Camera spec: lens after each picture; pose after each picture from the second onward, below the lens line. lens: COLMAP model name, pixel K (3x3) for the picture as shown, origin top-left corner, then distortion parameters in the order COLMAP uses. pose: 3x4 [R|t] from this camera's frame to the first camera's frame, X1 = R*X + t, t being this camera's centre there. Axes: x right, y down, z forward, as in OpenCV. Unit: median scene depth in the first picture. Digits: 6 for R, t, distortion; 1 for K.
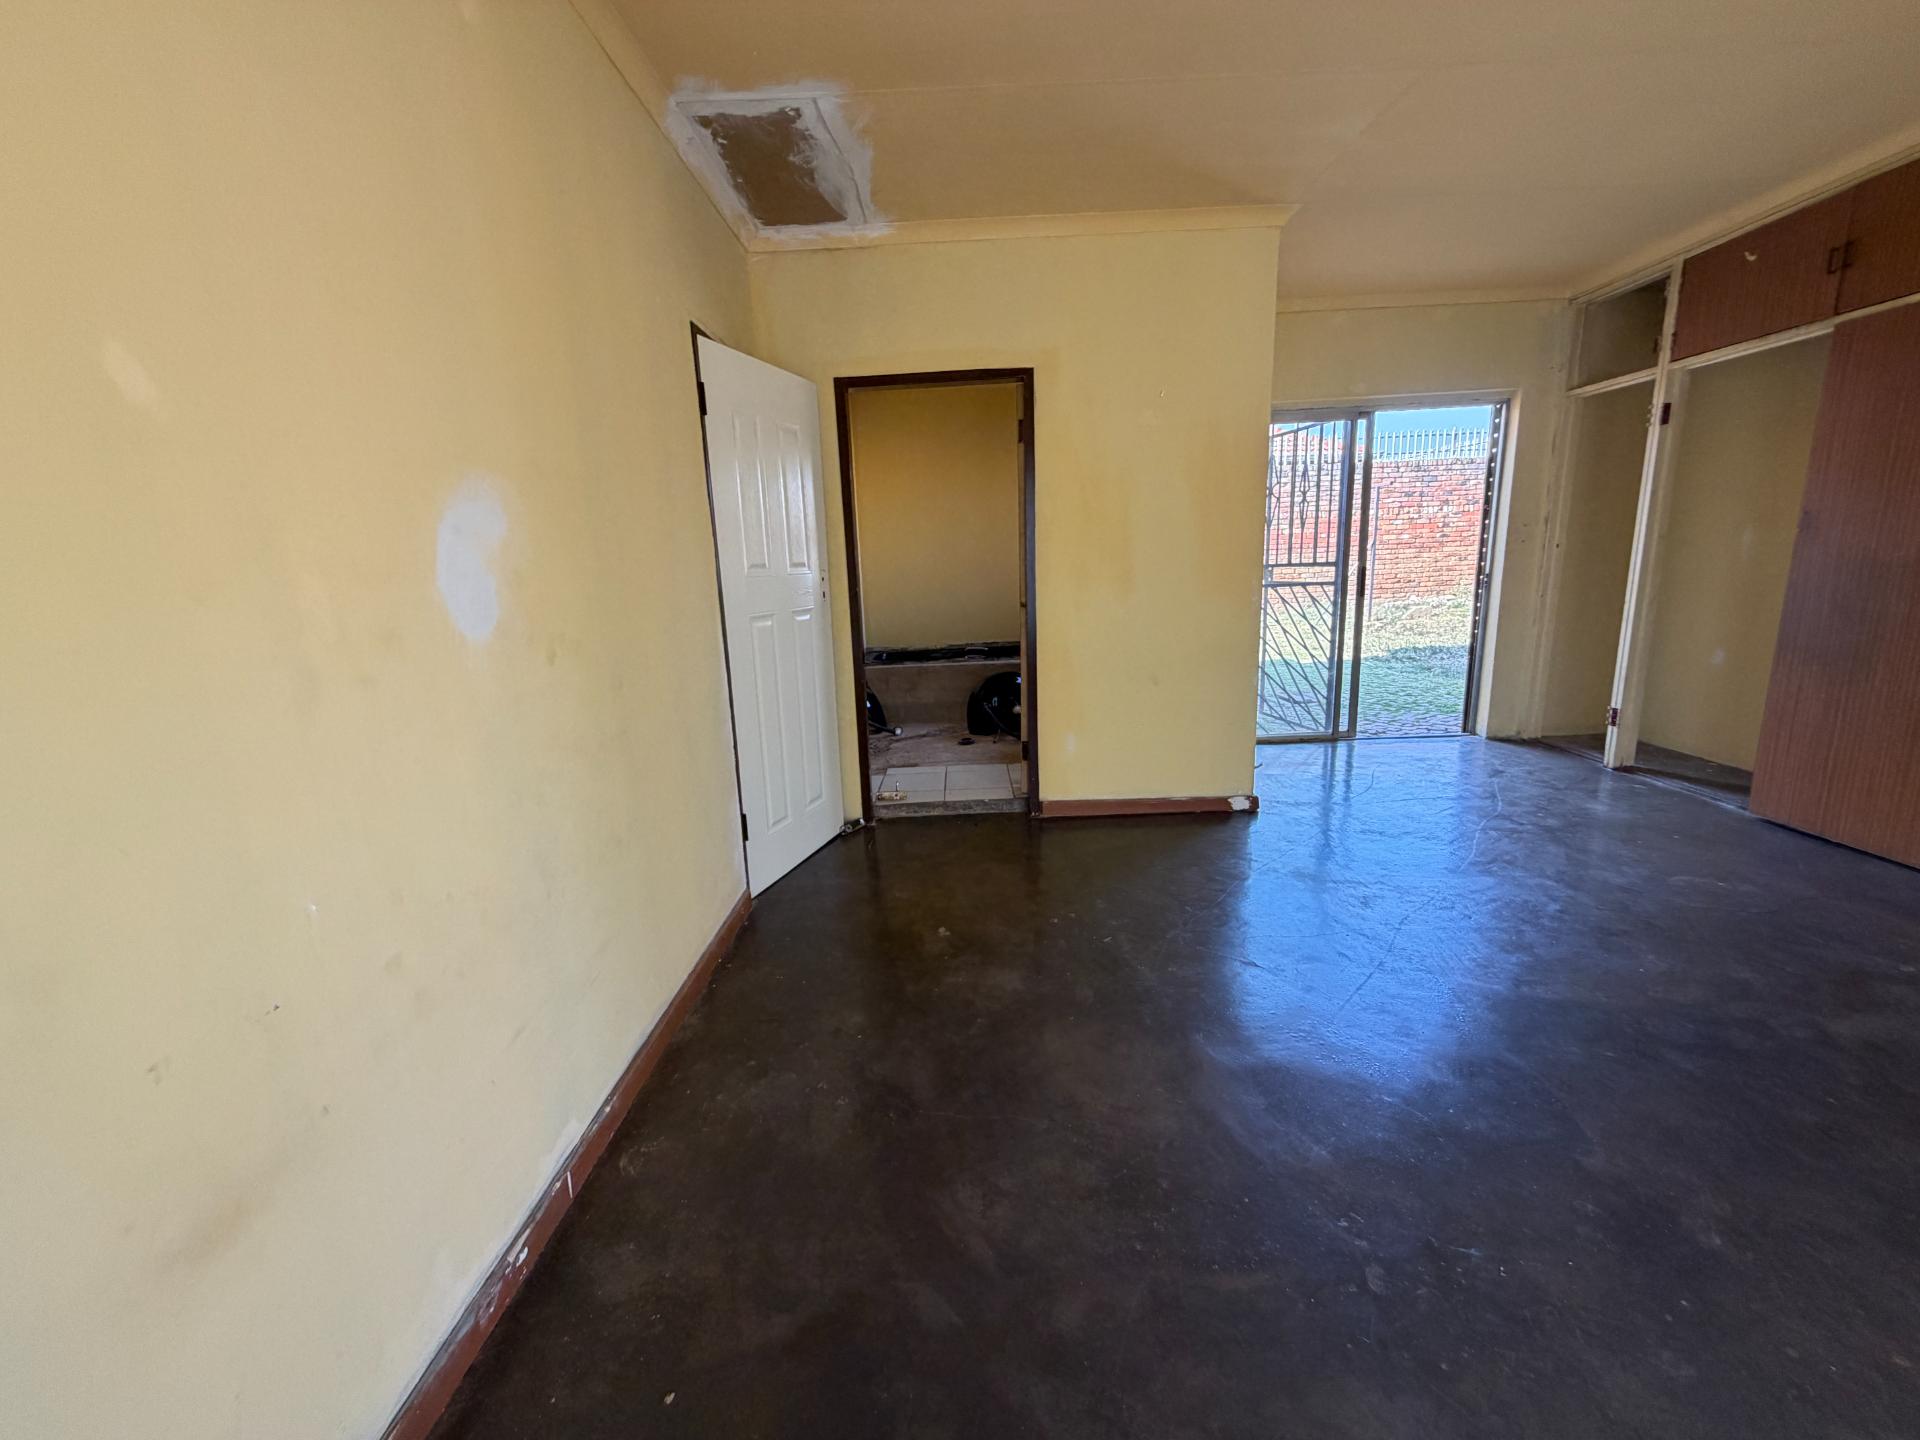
lens RADIAL K [[768.3, 0, 957.6], [0, 768.3, 719.4], [0, 0, 1]] dist [-0.000099, 0.000880]
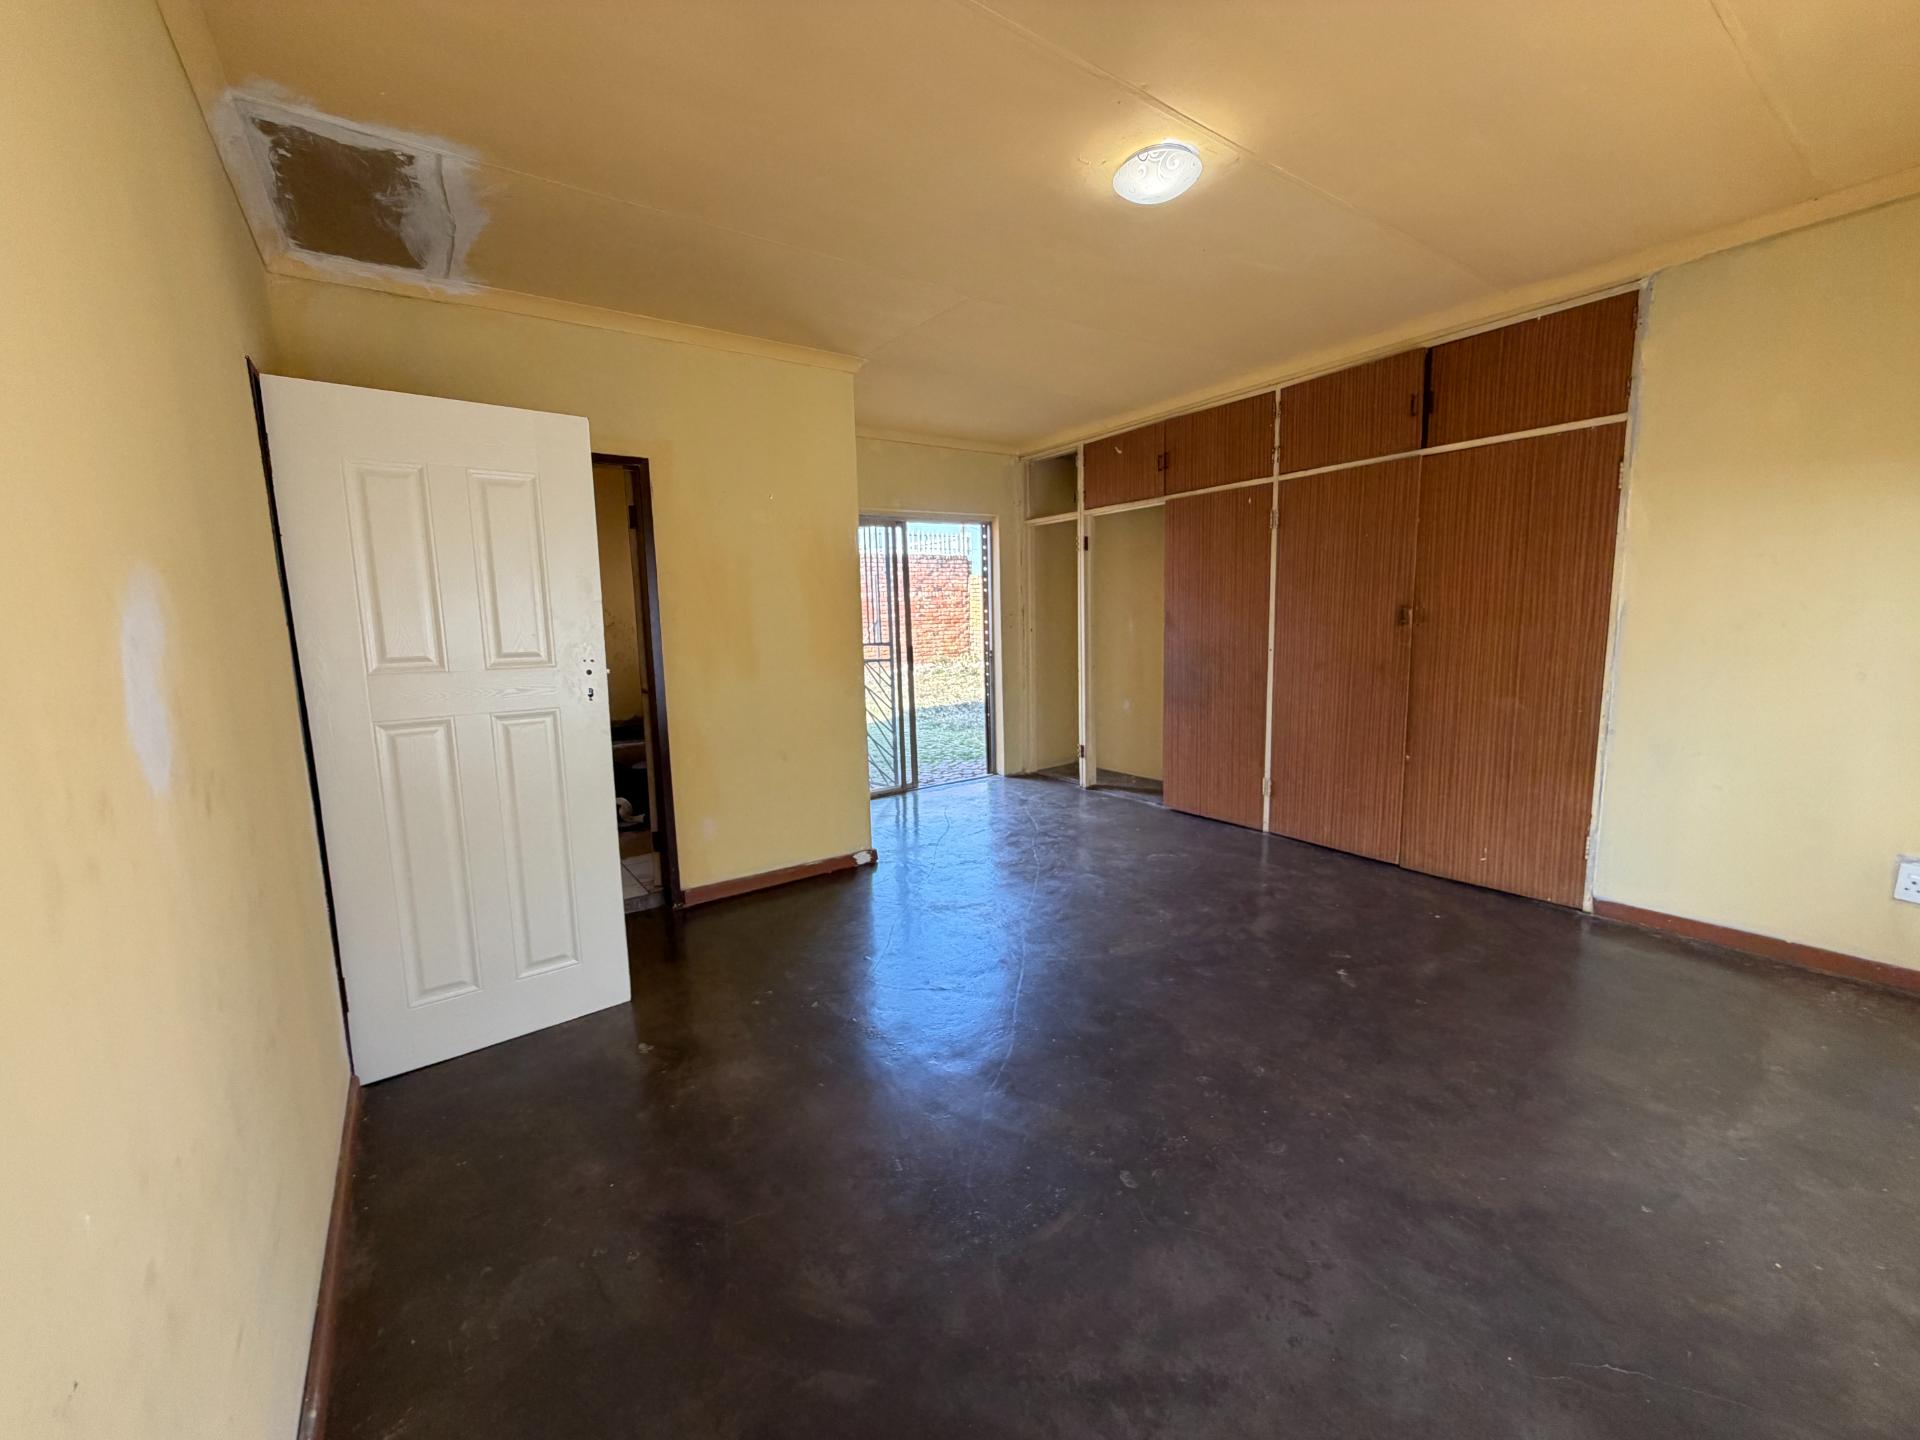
lens RADIAL K [[768.3, 0, 952.1], [0, 768.3, 718.2], [0, 0, 1]] dist [-0.000099, 0.000880]
pose [[0.809740, -0.063809, 0.583309, -0.190628], [0.116653, 0.991734, -0.053448, -0.020440], [-0.575076, 0.111323, 0.810490, -0.007209]]
